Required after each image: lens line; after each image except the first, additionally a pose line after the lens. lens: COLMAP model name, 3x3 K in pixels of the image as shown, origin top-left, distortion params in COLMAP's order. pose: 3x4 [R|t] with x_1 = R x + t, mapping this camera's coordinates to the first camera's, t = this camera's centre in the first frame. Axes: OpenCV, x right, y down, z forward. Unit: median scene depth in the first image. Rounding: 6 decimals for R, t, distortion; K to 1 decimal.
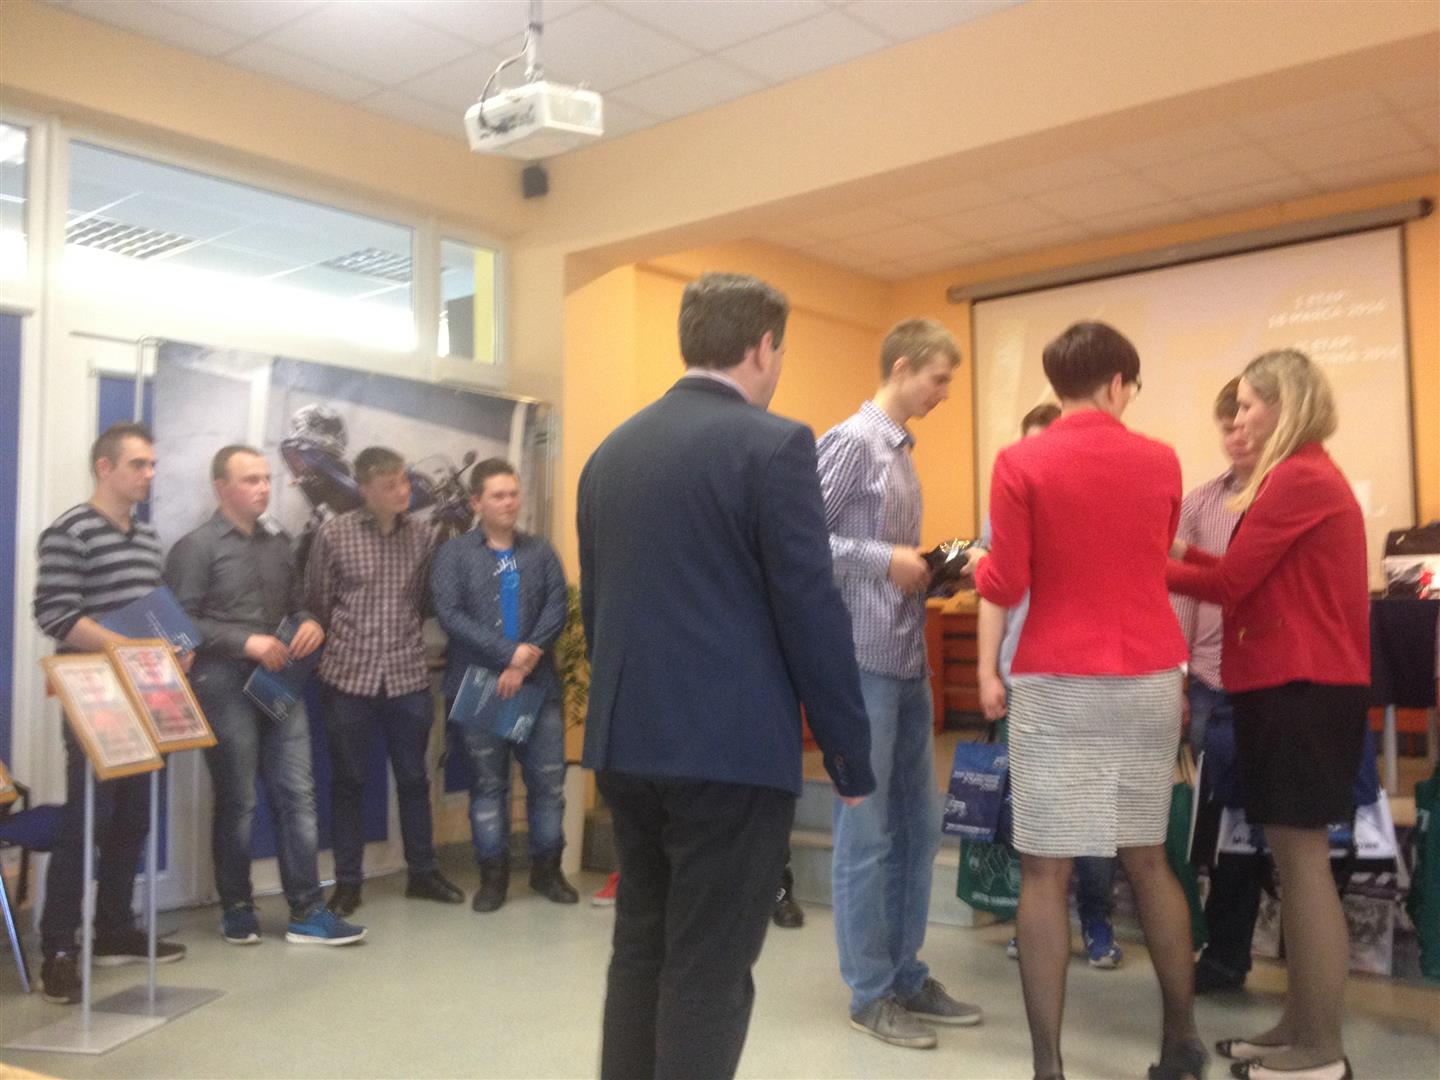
lens RADIAL K [[1317.1, 0, 726.4], [0, 1317.1, 538.1], [0, 0, 1]] dist [0.113536, -0.190835]
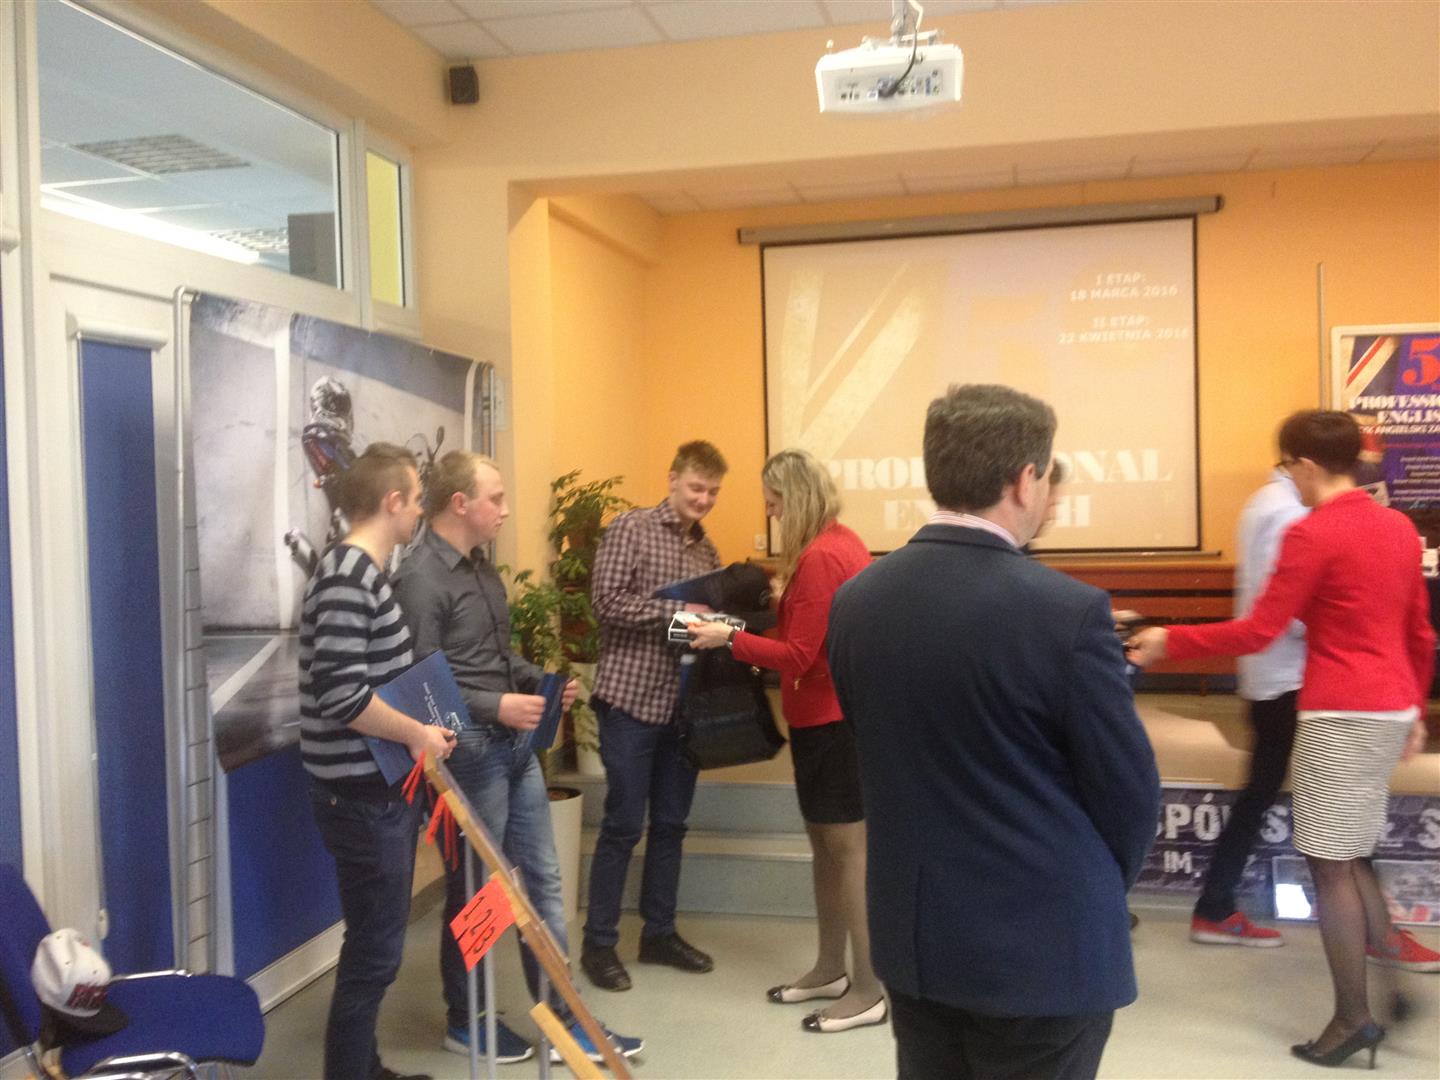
lens RADIAL K [[1355.3, 0, 733.8], [0, 1355.3, 538.1], [0, 0, 1]] dist [0.100851, -0.227093]
pose [[0.876384, -0.035197, 0.480326, -0.504616], [-0.004334, 0.996709, 0.080942, -0.076859], [-0.481594, -0.073018, 0.873347, 0.222061]]
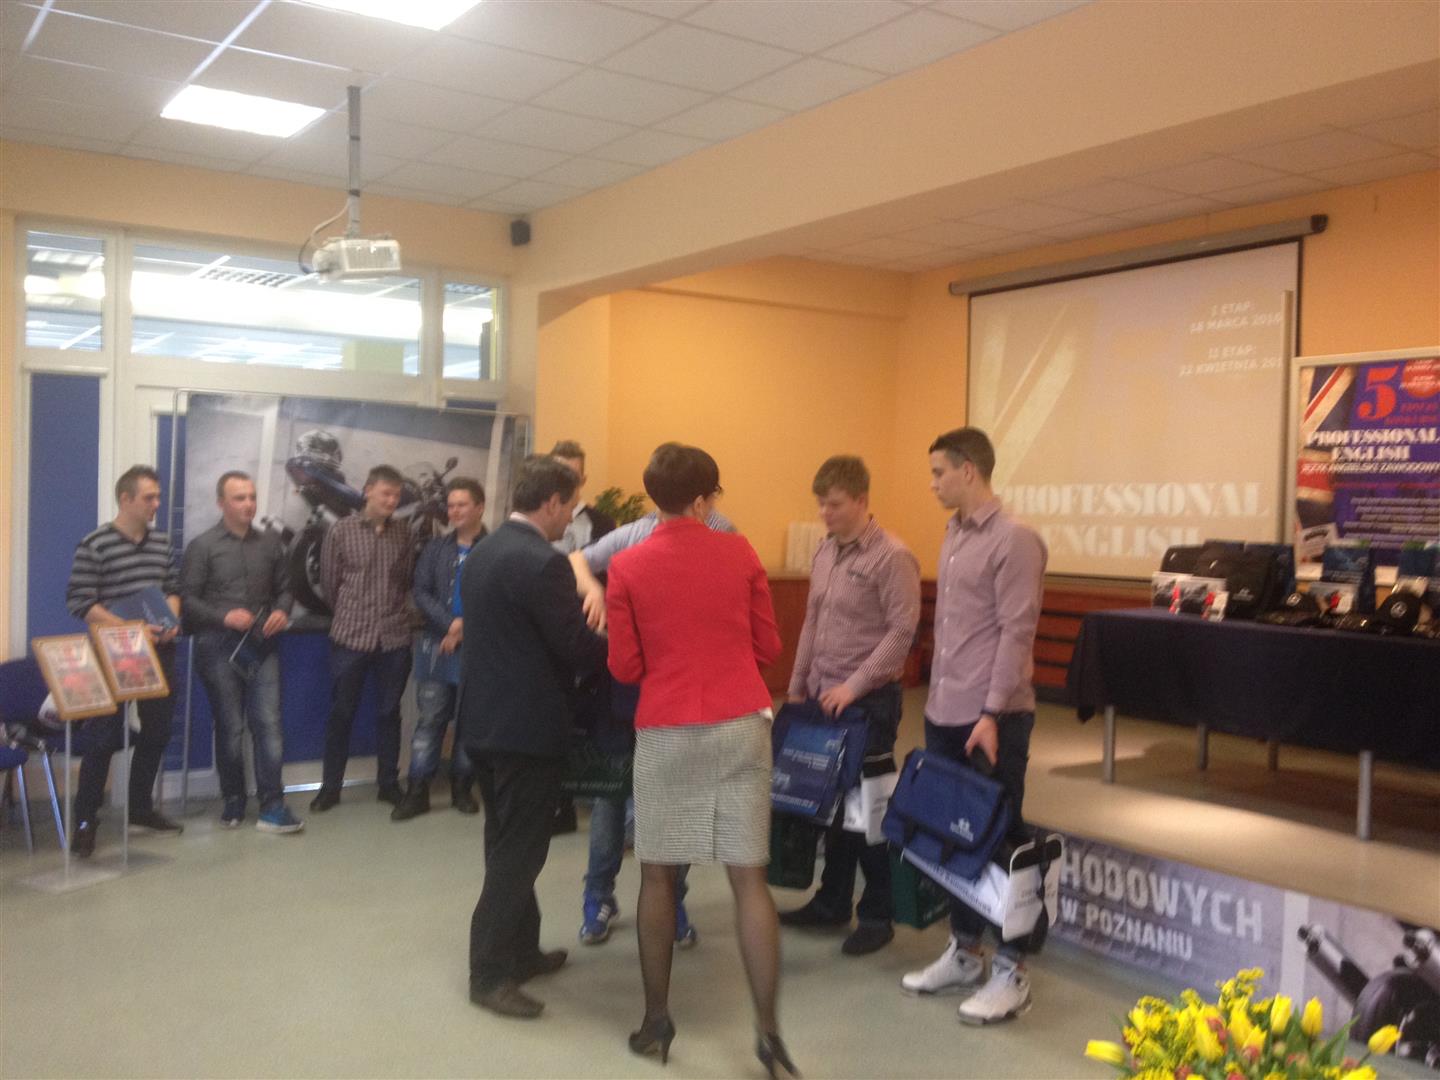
lens RADIAL K [[1351.9, 0, 720.0], [0, 1351.9, 540.0], [0, 0, 1]] dist [0.095363, -0.213690]
pose [[0.968692, 0.023778, -0.247123, 0.436141], [-0.005201, 0.997128, 0.075557, -0.101053], [0.248210, -0.071906, 0.966034, -0.223280]]
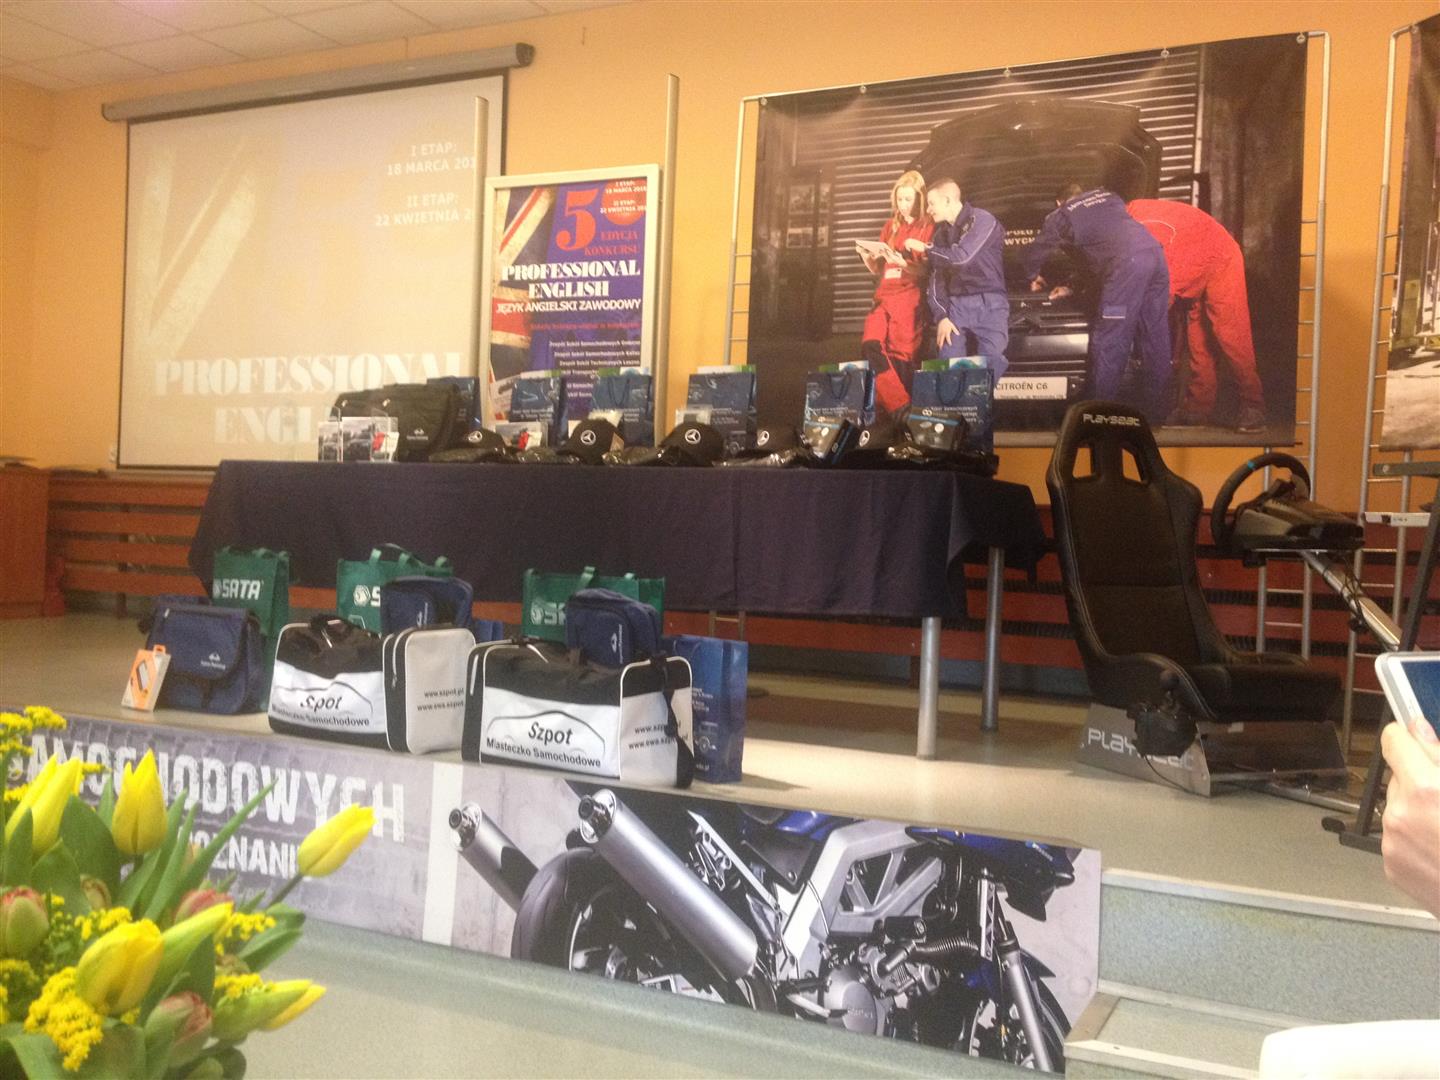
lens RADIAL K [[1368.6, 0, 698.6], [0, 1368.6, 537.7], [0, 0, 1]] dist [0.094251, -0.207135]
pose [[0.965024, 0.033932, 0.259956, 0.518748], [-0.051889, 0.996693, 0.062528, 0.024909], [-0.256975, -0.073830, 0.963594, 0.030195]]
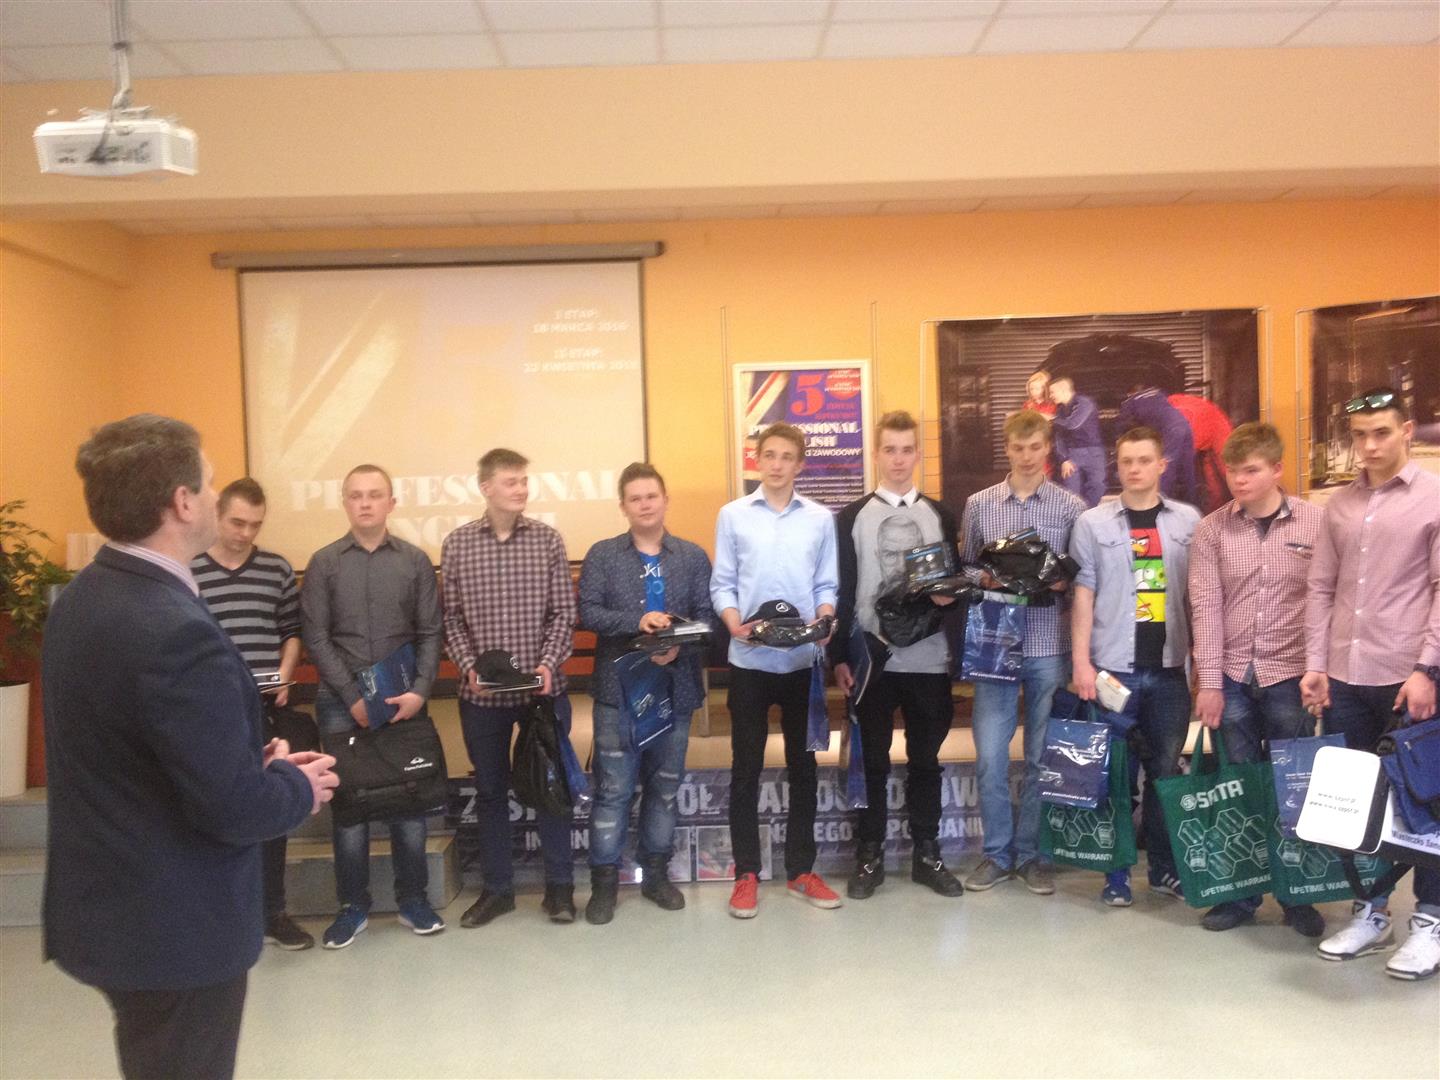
lens RADIAL K [[1351.9, 0, 720.0], [0, 1351.9, 540.0], [0, 0, 1]] dist [0.095363, -0.213690]
pose [[0.743676, -0.044206, 0.667077, -0.371468], [-0.004483, 0.997459, 0.071098, -0.087318], [-0.668525, -0.055864, 0.741589, 0.010901]]
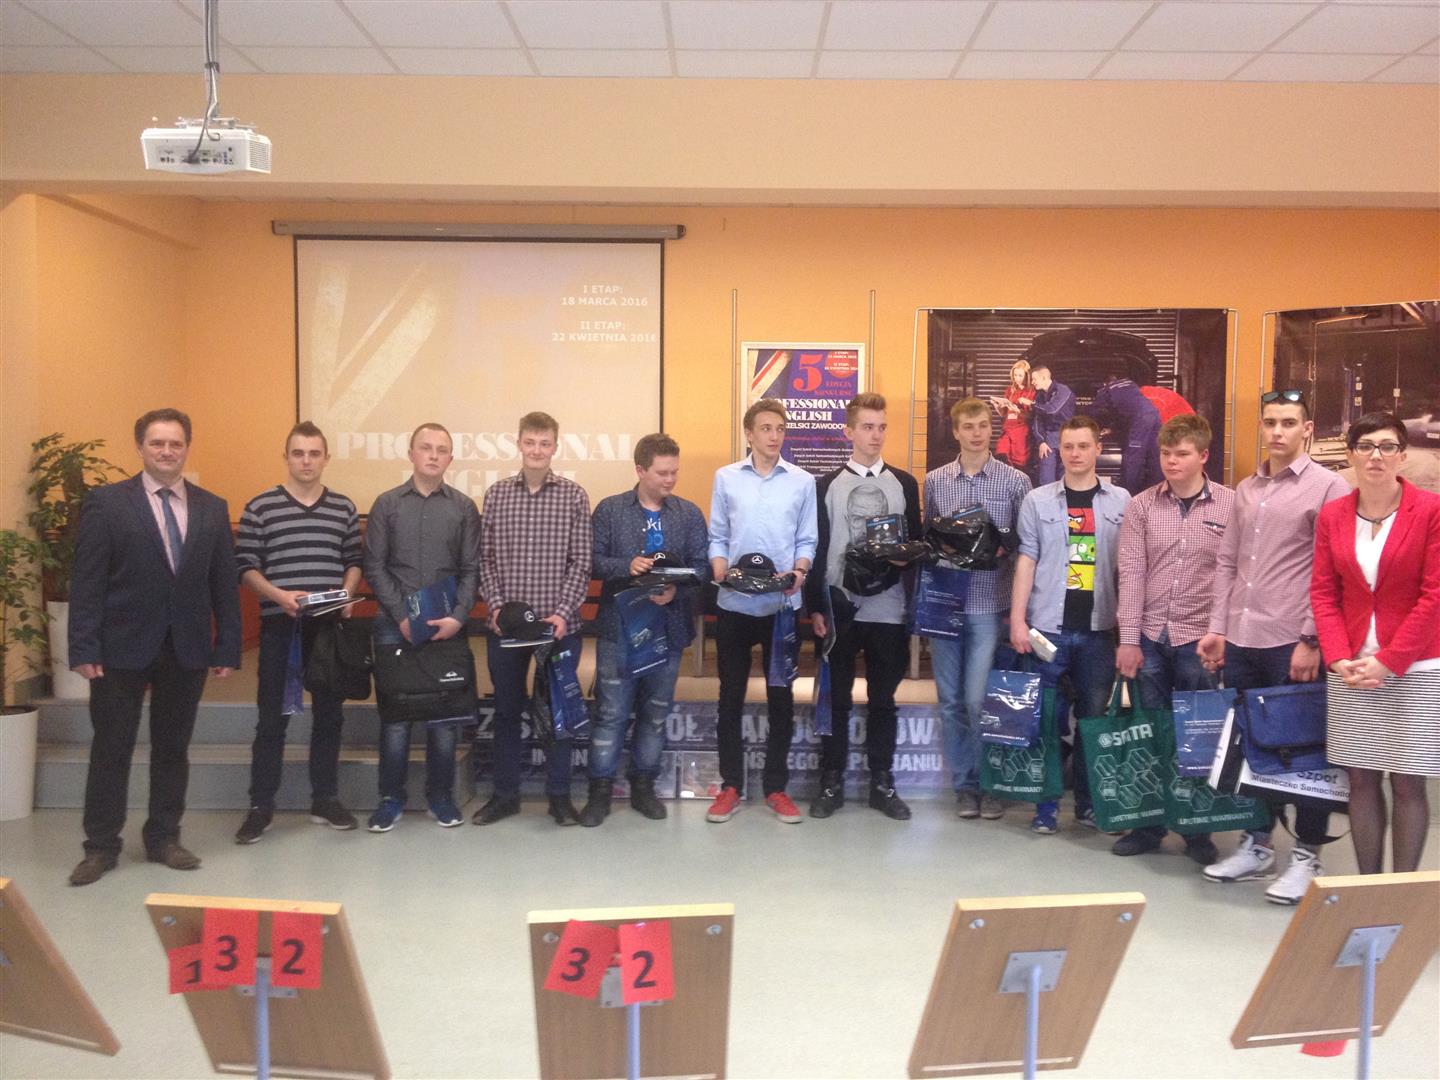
lens RADIAL K [[1351.9, 0, 720.0], [0, 1351.9, 540.0], [0, 0, 1]] dist [0.095363, -0.213690]
pose [[0.761578, -0.028480, 0.647448, -0.439391], [-0.044592, 0.994363, 0.096192, -0.092919], [-0.646538, -0.102129, 0.756015, -0.121599]]
